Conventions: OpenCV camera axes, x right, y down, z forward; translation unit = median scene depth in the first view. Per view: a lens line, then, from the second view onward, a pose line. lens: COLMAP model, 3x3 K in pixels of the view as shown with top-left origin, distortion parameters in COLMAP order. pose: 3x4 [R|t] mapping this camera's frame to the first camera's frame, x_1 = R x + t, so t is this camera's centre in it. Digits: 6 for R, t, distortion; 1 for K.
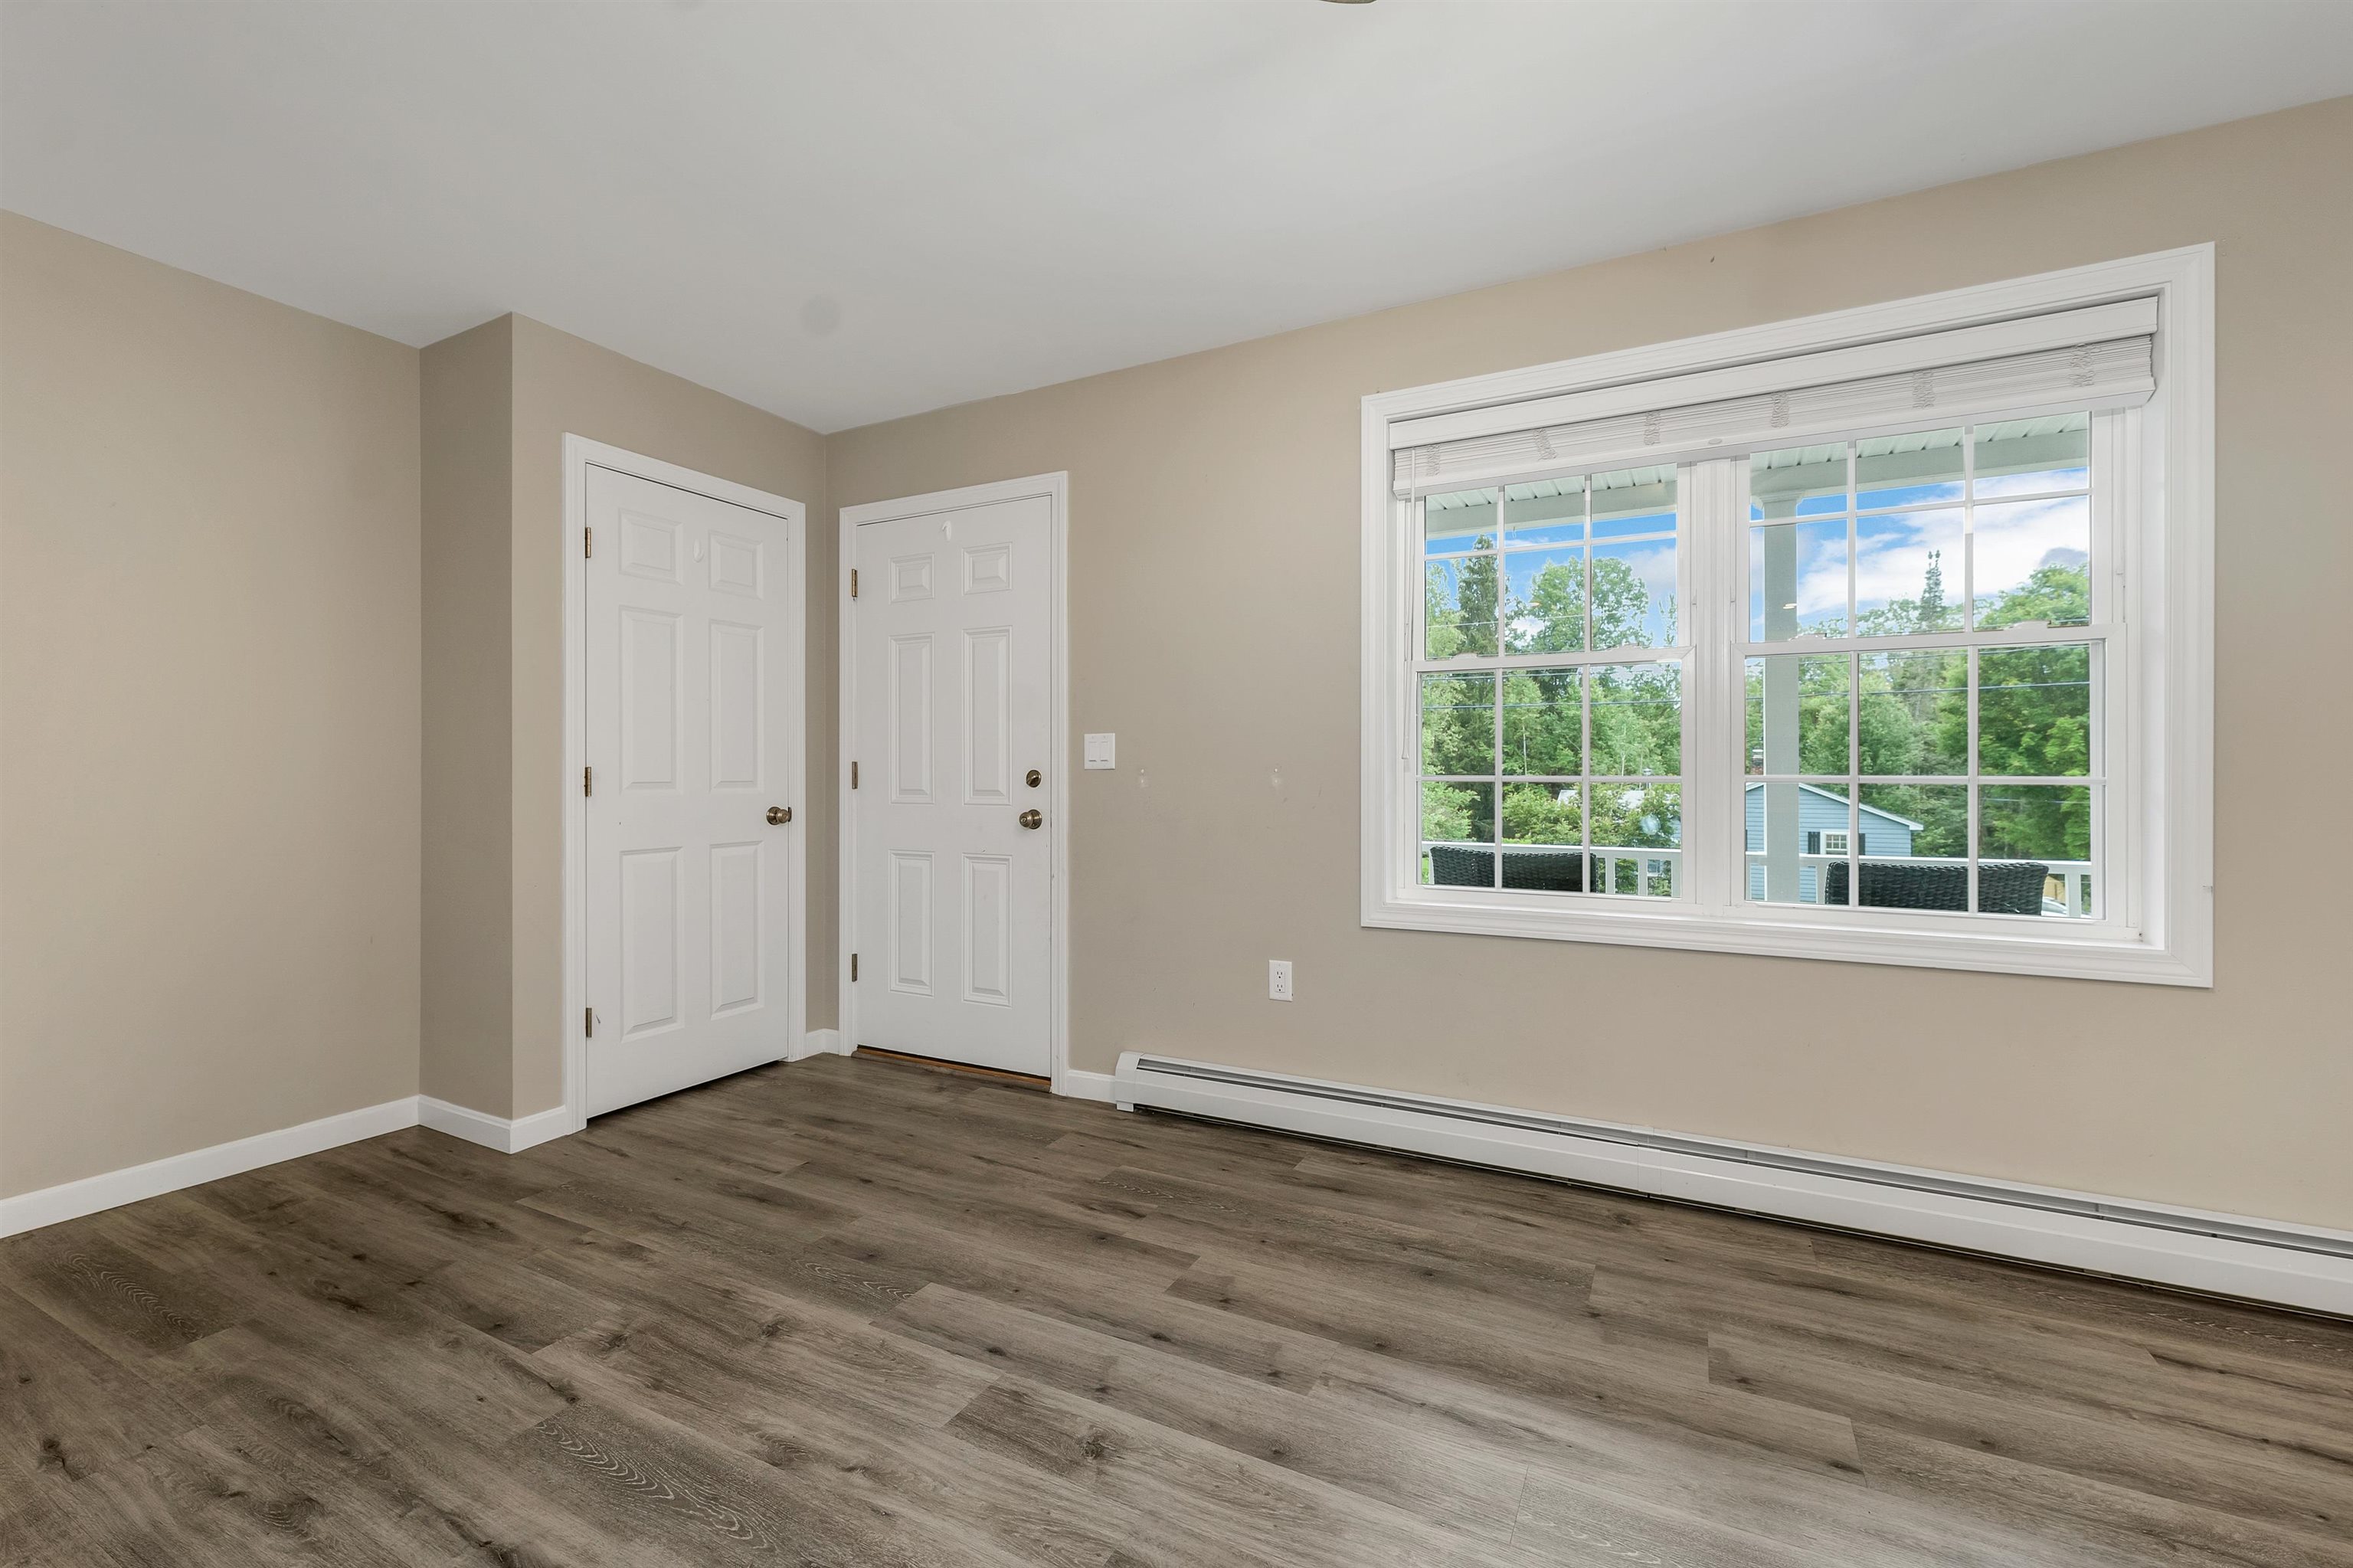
lens RADIAL K [[987.9, 0, 1183.1], [0, 987.9, 772.0], [0, 0, 1]] dist [0.001884, 0.000140]
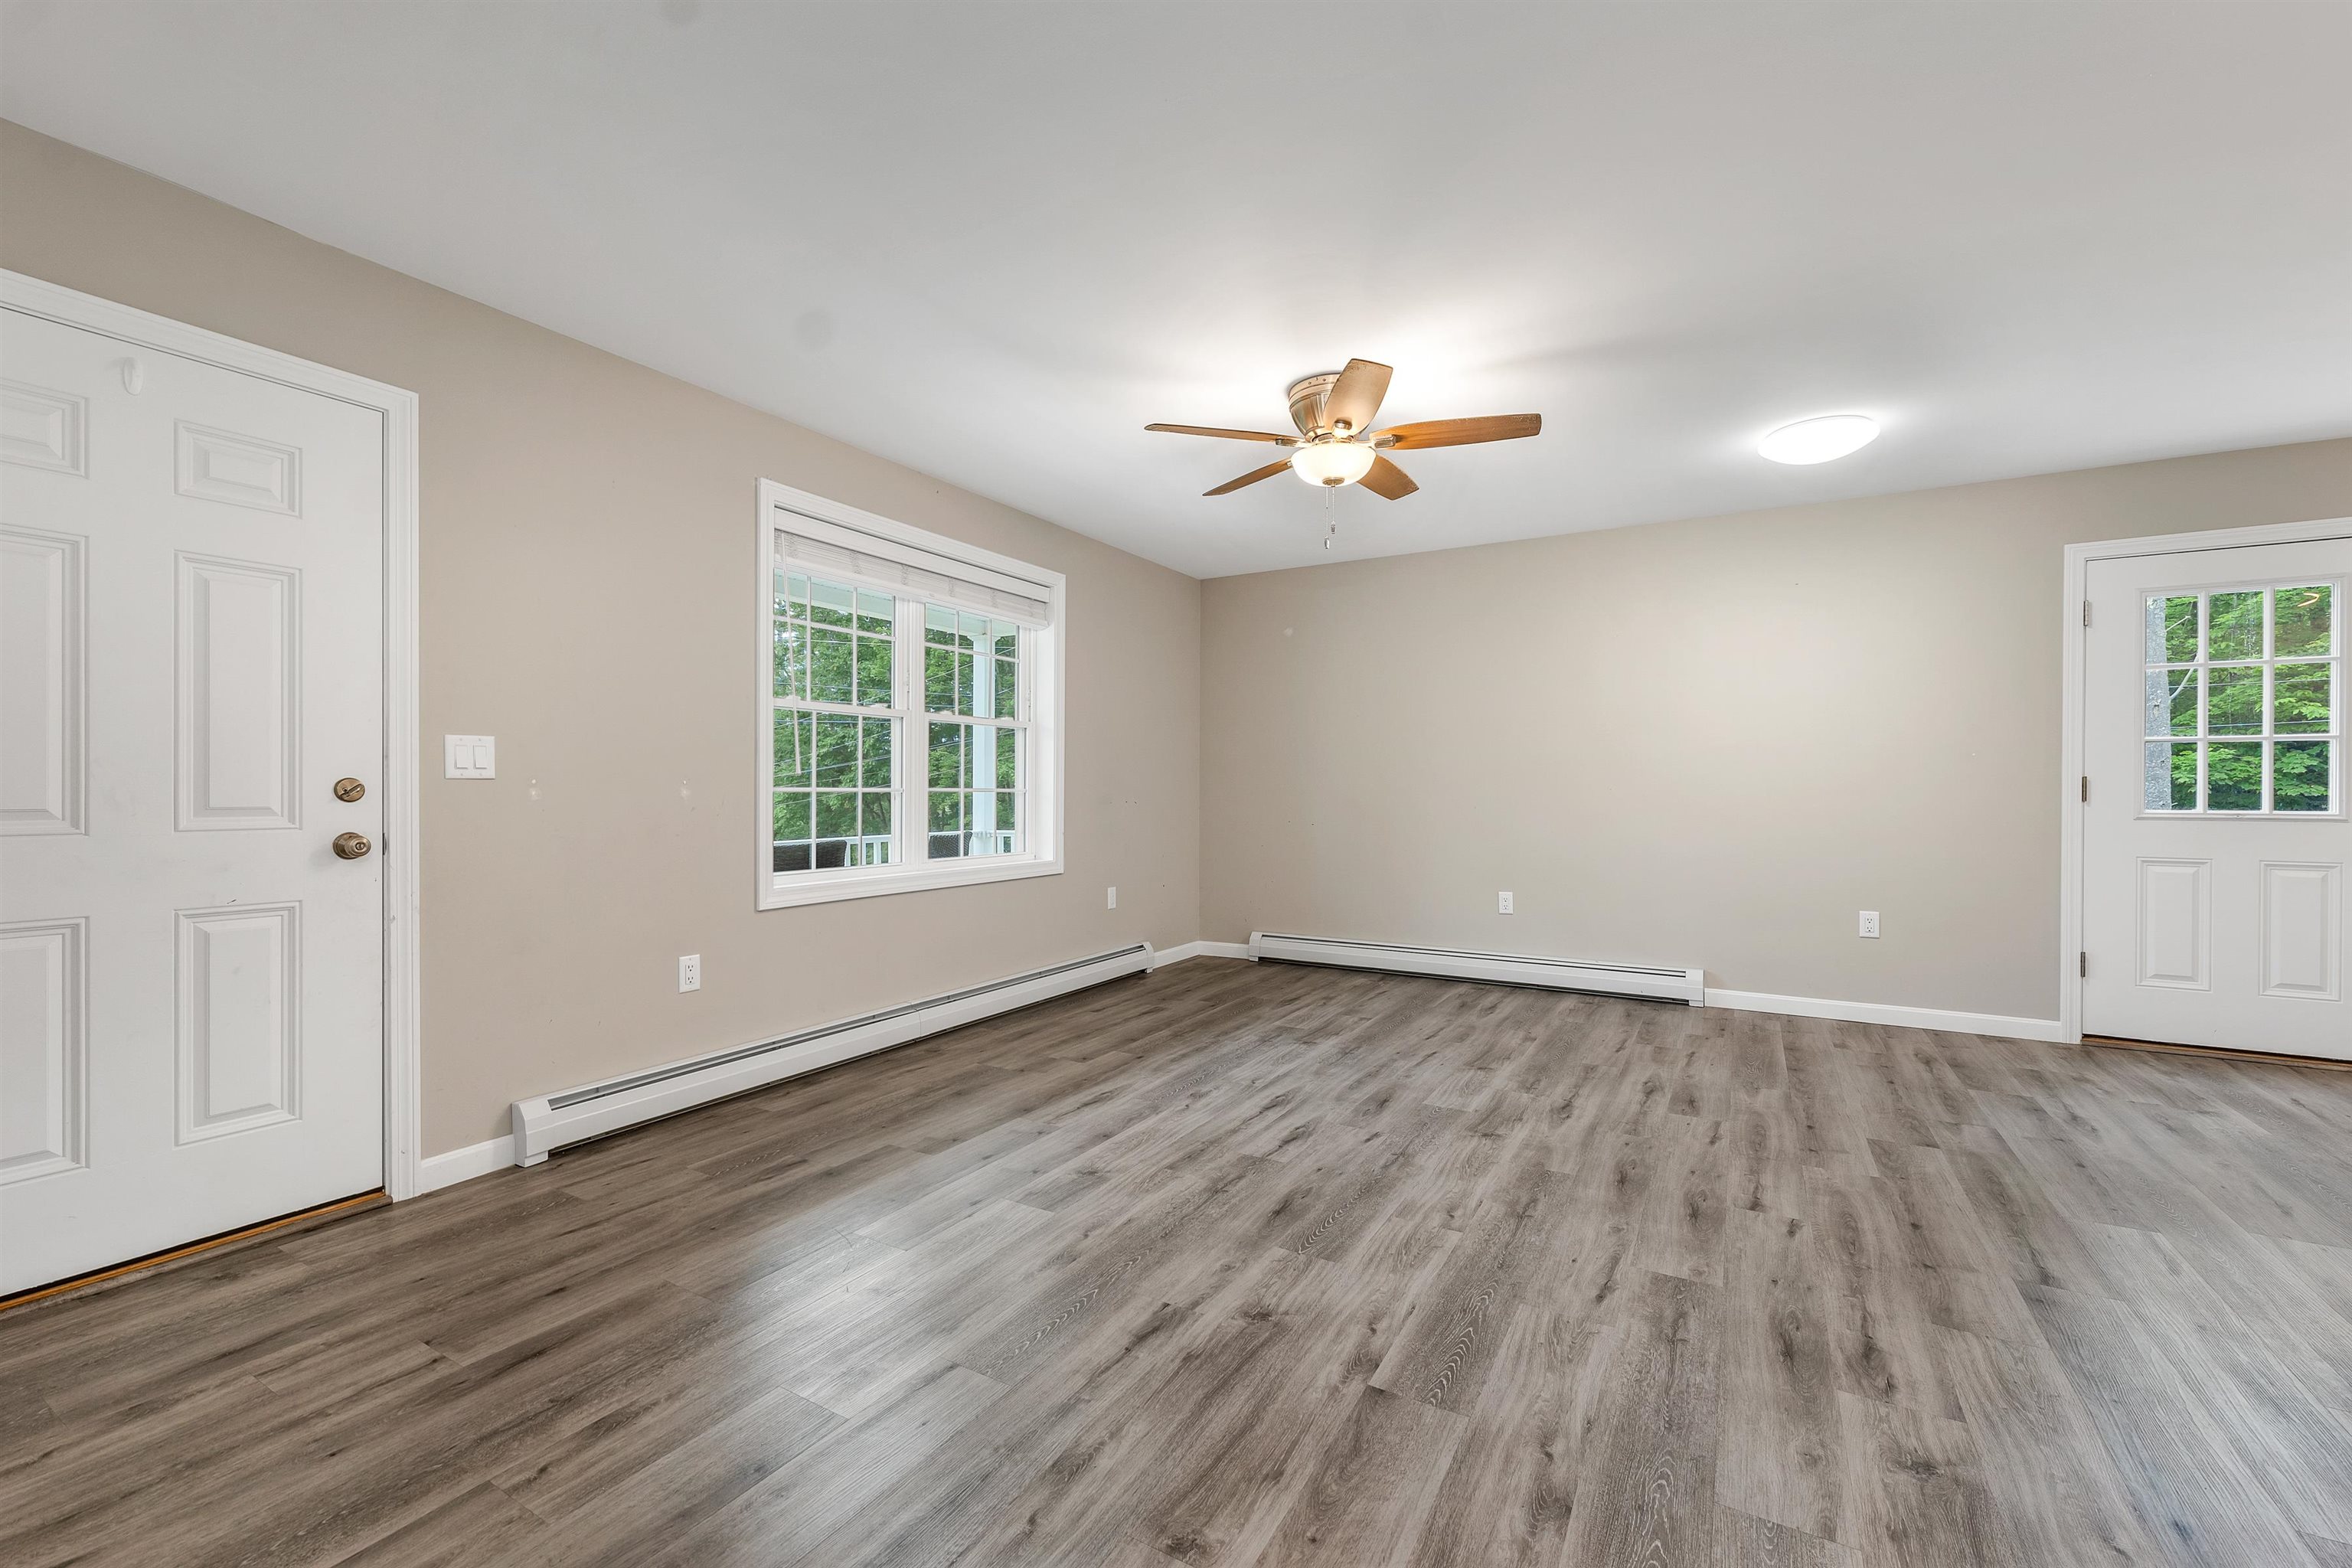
lens RADIAL K [[976.1, 0, 1176.0], [0, 976.1, 784.0], [0, 0, 1]] dist [-0.000438, -0.000123]
pose [[0.047159, 0.005134, 0.998874, -1.069292], [-0.005716, 0.999972, -0.004870, 0.002833], [-0.998871, -0.005480, 0.047187, 0.454091]]
